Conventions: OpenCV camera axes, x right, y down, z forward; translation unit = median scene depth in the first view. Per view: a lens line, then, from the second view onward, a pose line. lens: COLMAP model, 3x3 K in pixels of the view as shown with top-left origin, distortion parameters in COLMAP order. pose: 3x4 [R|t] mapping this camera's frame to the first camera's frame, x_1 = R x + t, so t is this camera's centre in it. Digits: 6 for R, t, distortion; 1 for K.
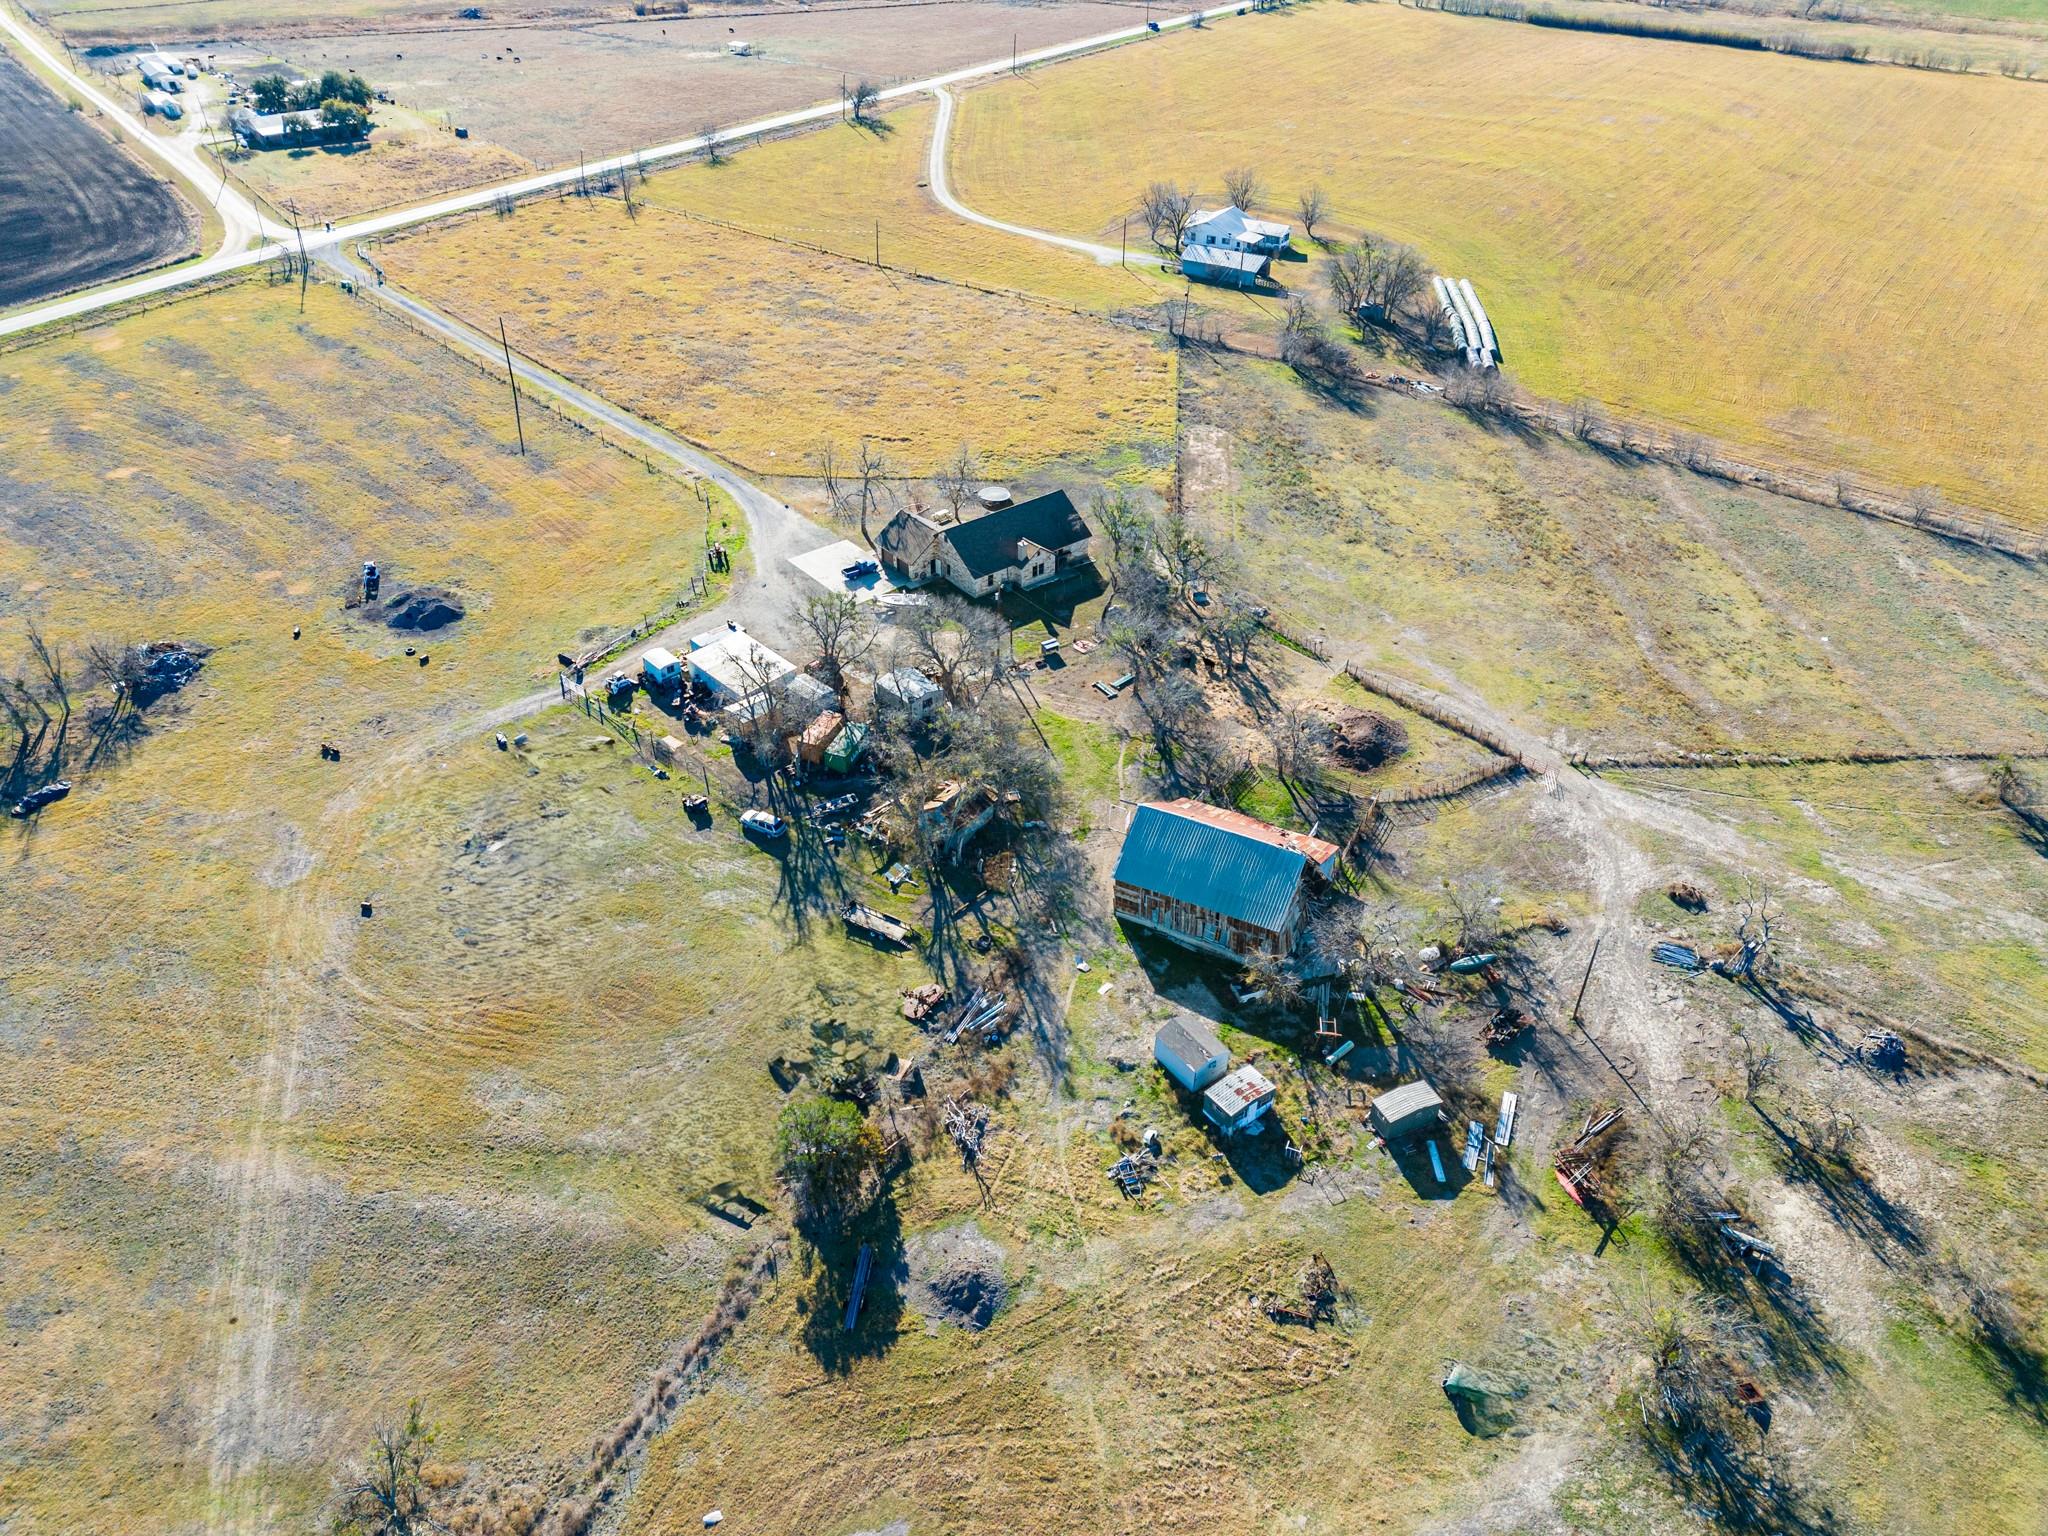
lens RADIAL K [[1493.0, 0, 1020.1], [0, 1493.0, 767.6], [0, 0, 1]] dist [0.069438, -0.052600]
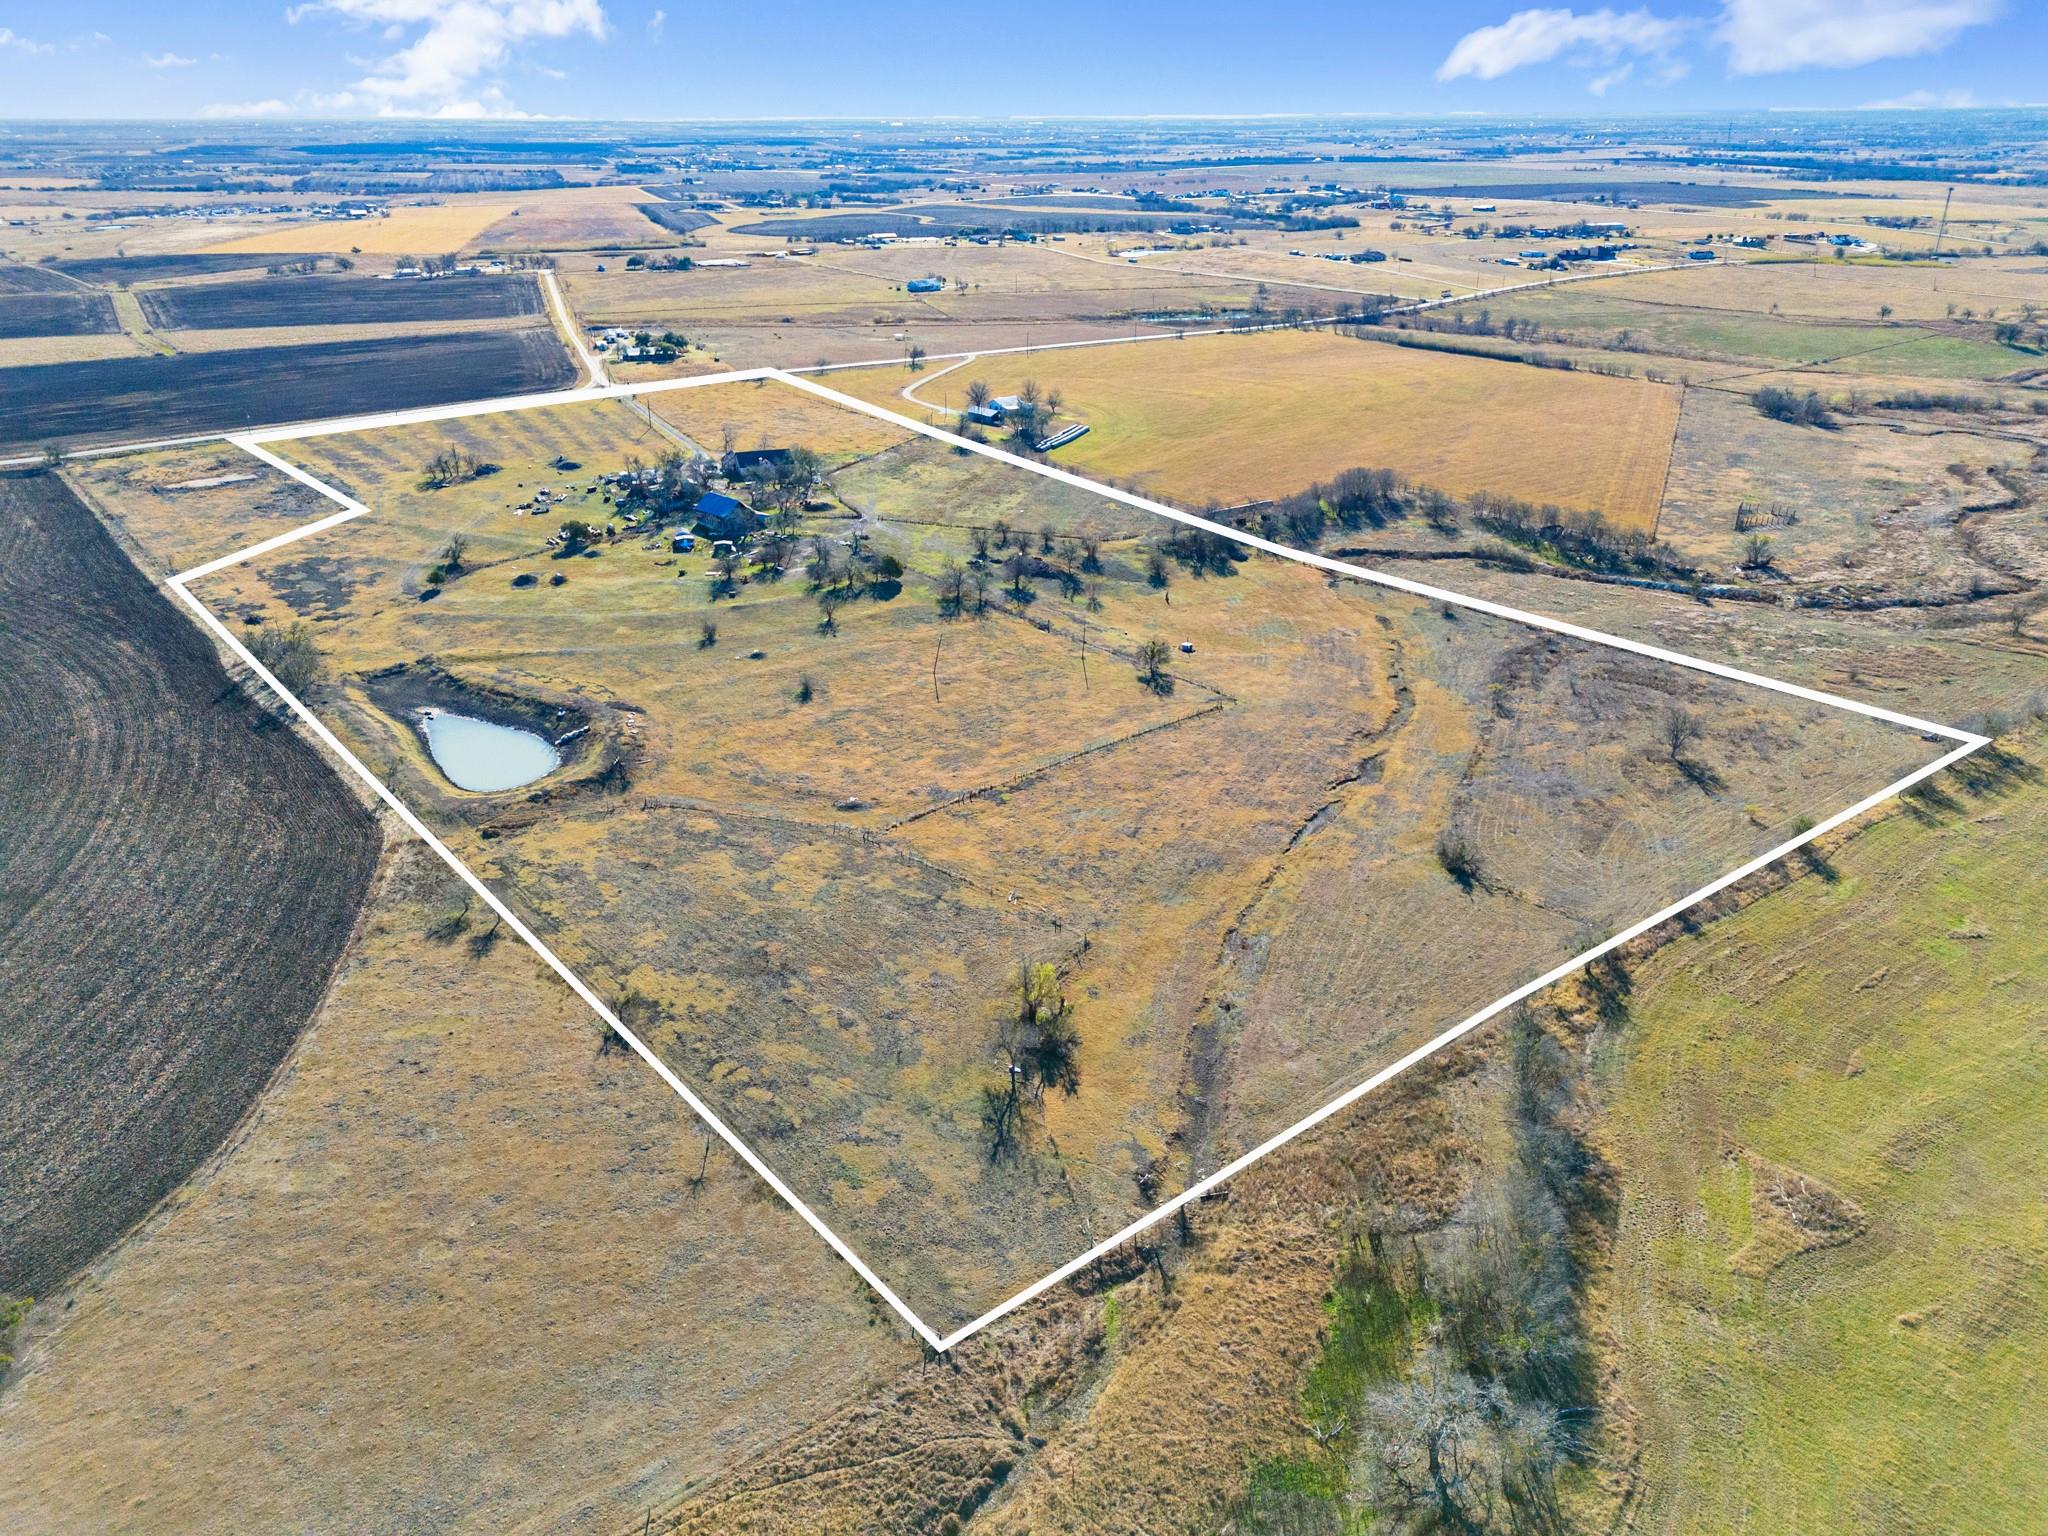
lens RADIAL K [[1493.0, 0, 1027.0], [0, 1493.0, 767.4], [0, 0, 1]] dist [0.069438, -0.052600]
pose [[0.950734, 0.110749, -0.289551, 1.623517], [-0.168948, 0.968220, -0.184409, 1.016098], [0.259926, 0.224243, 0.939230, -1.663235]]
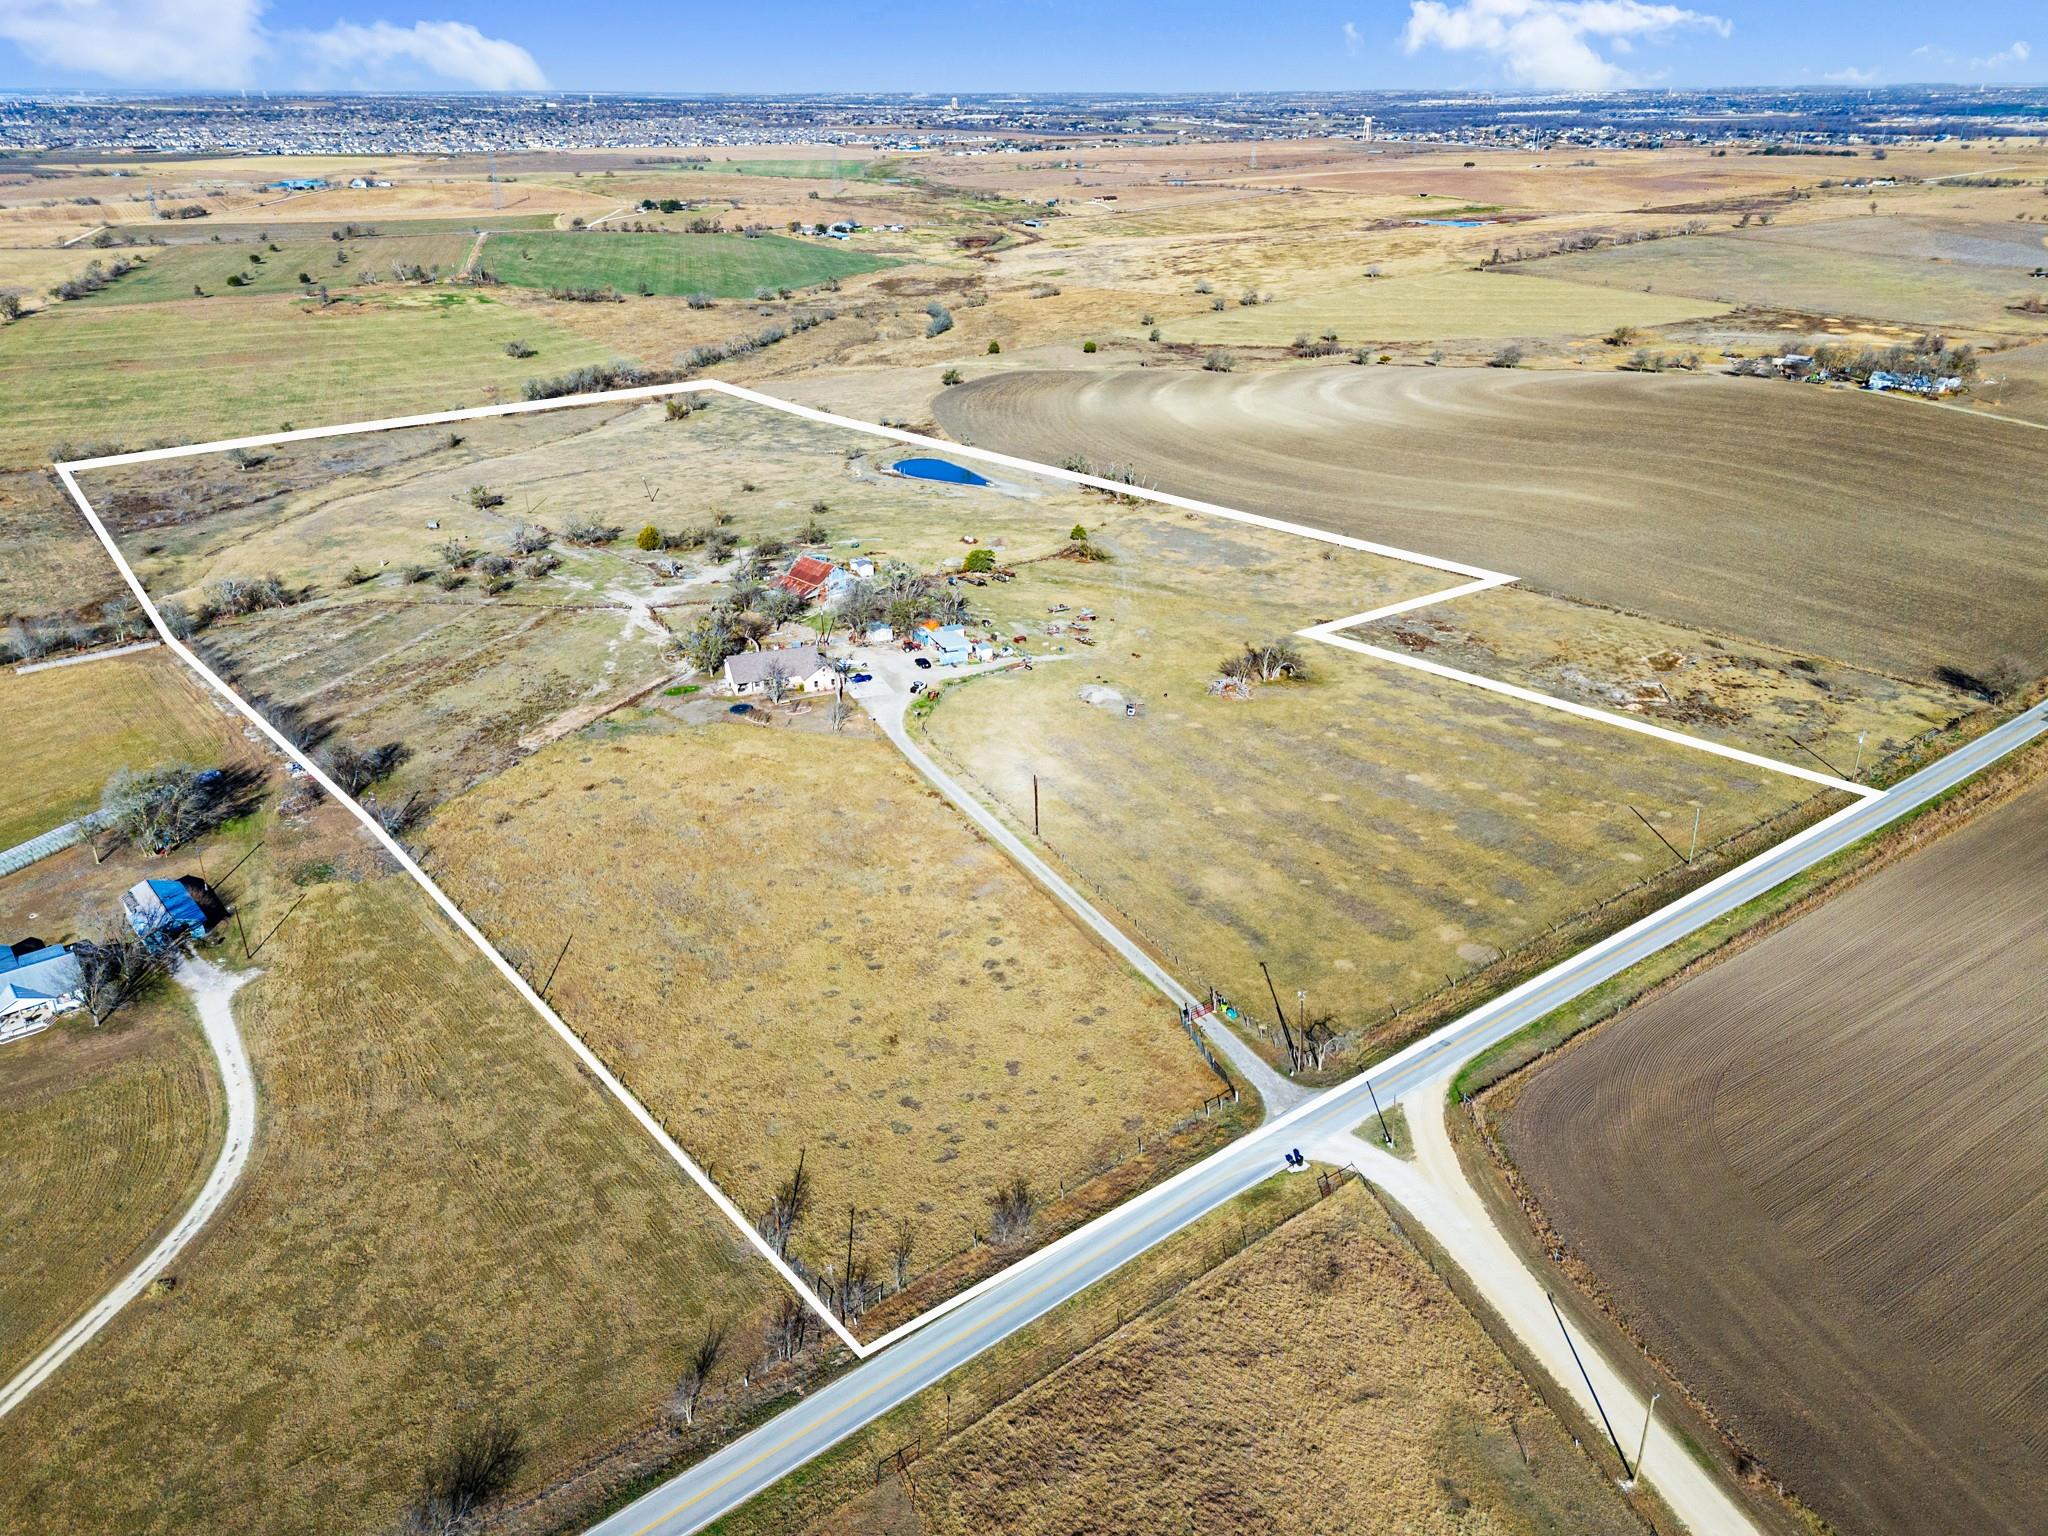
lens RADIAL K [[1493.0, 0, 1017.0], [0, 1493.0, 768.9], [0, 0, 1]] dist [0.069438, -0.052600]
pose [[-0.949060, -0.134900, 0.284757, -0.942287], [0.180017, 0.509580, 0.841381, -1.806185], [-0.258609, 0.849783, -0.459338, 2.217365]]
